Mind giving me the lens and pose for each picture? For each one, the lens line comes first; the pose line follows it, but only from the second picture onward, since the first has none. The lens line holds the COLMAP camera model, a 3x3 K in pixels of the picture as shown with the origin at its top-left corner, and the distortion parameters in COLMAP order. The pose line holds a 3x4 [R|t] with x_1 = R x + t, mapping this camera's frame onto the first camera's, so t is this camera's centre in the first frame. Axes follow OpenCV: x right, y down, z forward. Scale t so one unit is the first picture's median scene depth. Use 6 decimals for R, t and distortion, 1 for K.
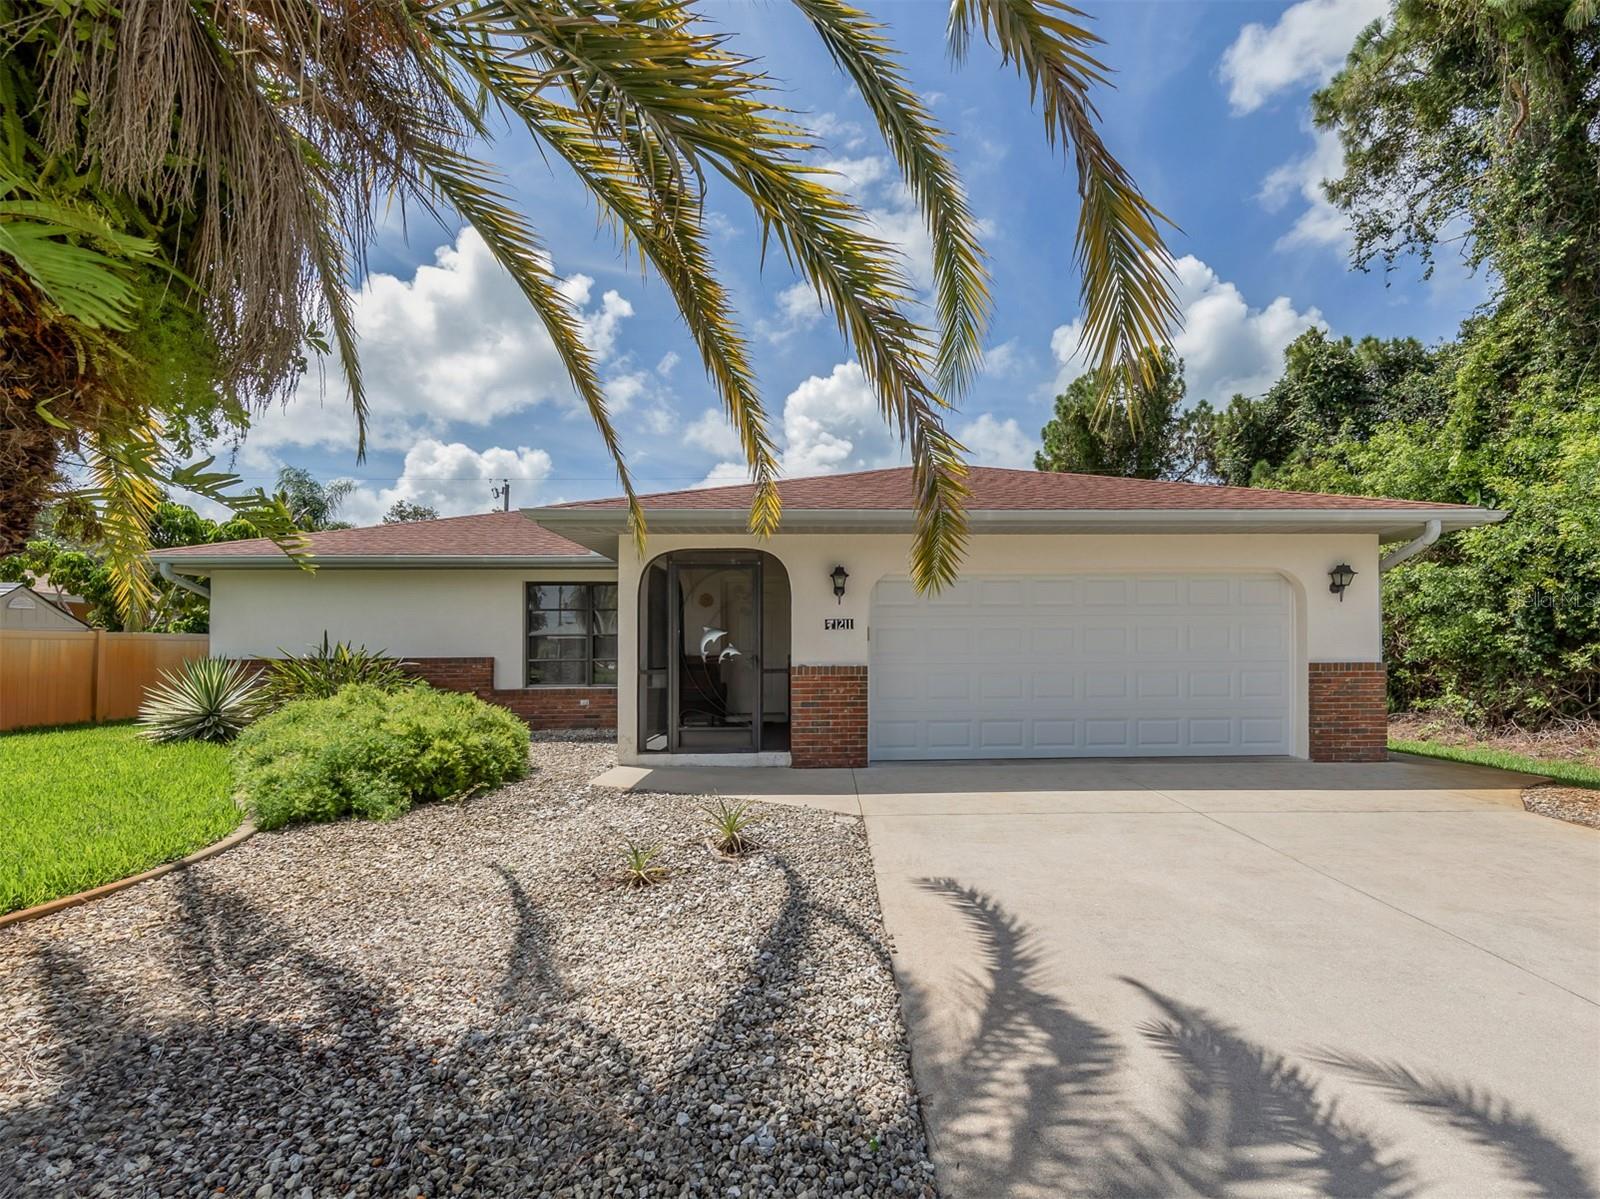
lens RADIAL K [[619.8, 0, 943.7], [0, 619.8, 623.7], [0, 0, 1]] dist [0.000329, 0.000010]
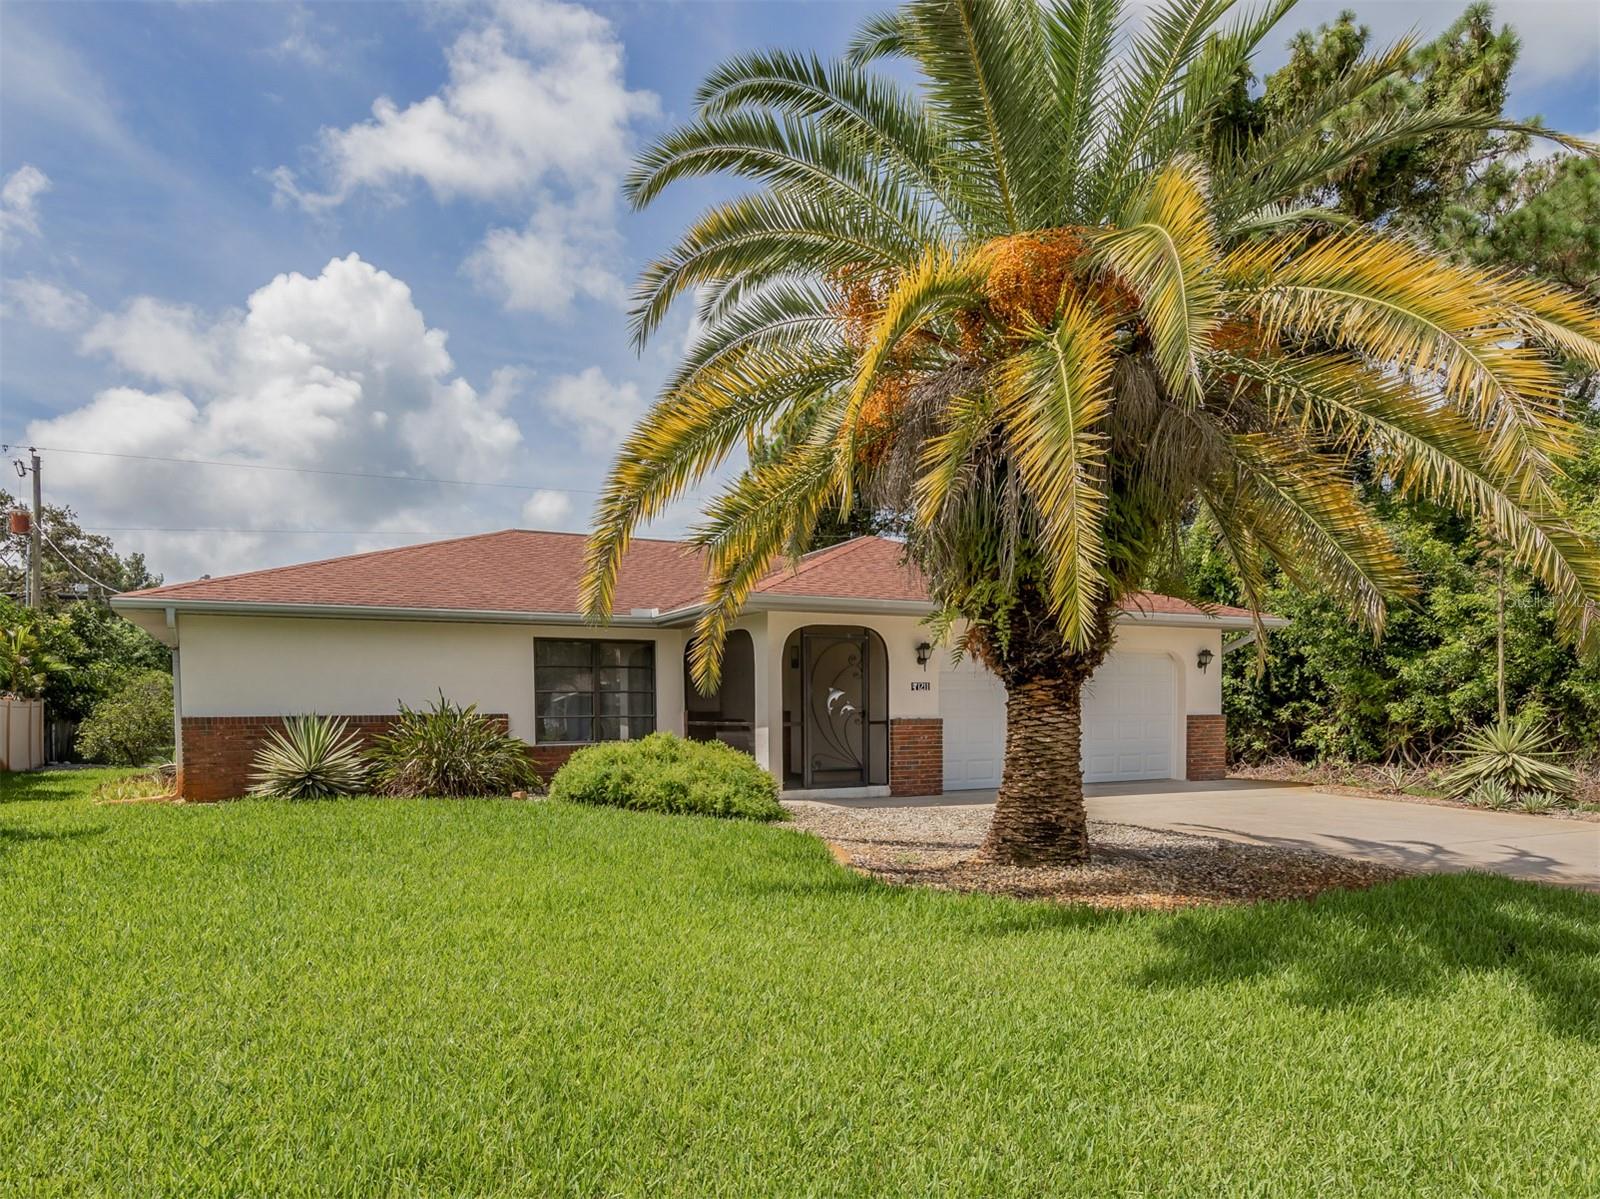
lens RADIAL K [[860.8, 0, 803.8], [0, 860.8, 687.2], [0, 0, 1]] dist [-0.002989, -0.000856]
pose [[0.925805, 0.008806, 0.377900, -1.025550], [-0.015460, 0.999774, 0.014576, -0.019040], [-0.377686, -0.019337, 0.925732, -0.553547]]
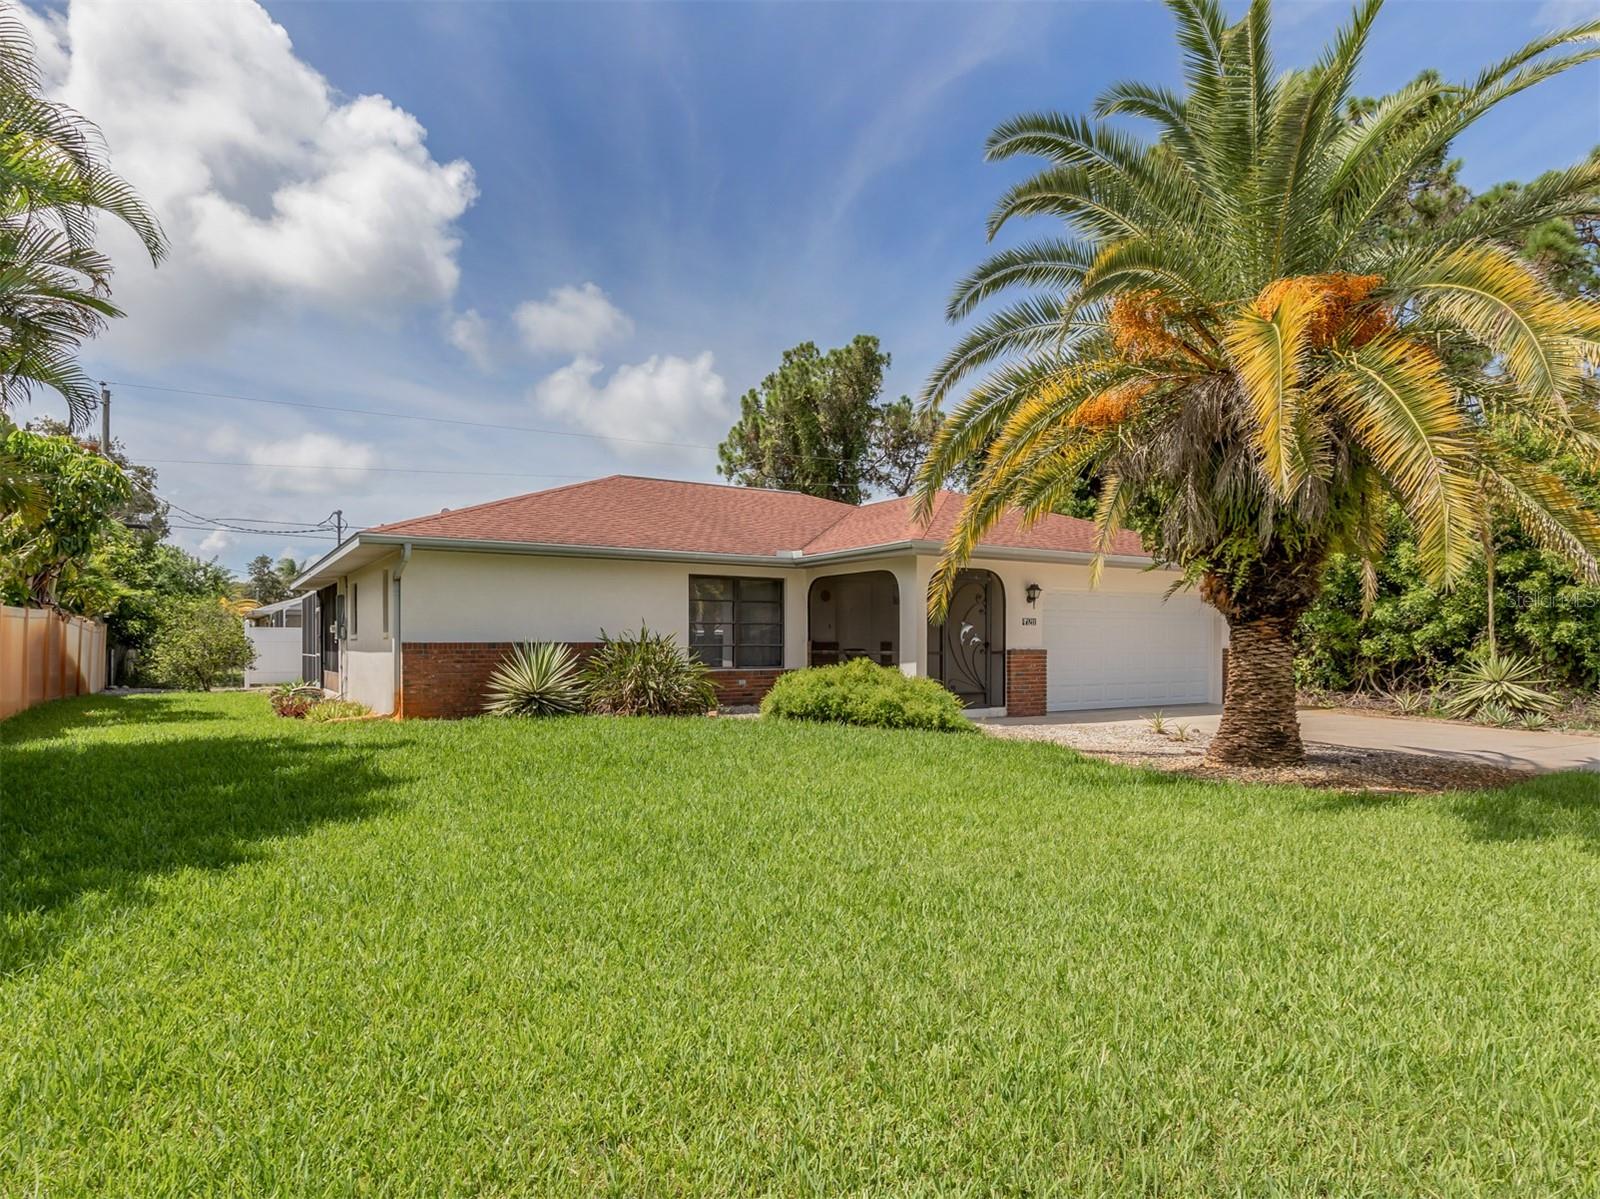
lens RADIAL K [[806.7, 0, 800.0], [0, 806.7, 599.5], [0, 0, 1]] dist [-0.000399, 0.000267]
pose [[0.890018, 0.031069, 0.454866, -1.487303], [-0.027605, 0.999517, -0.014255, -0.009286], [-0.455089, 0.000131, 0.890446, -0.476230]]
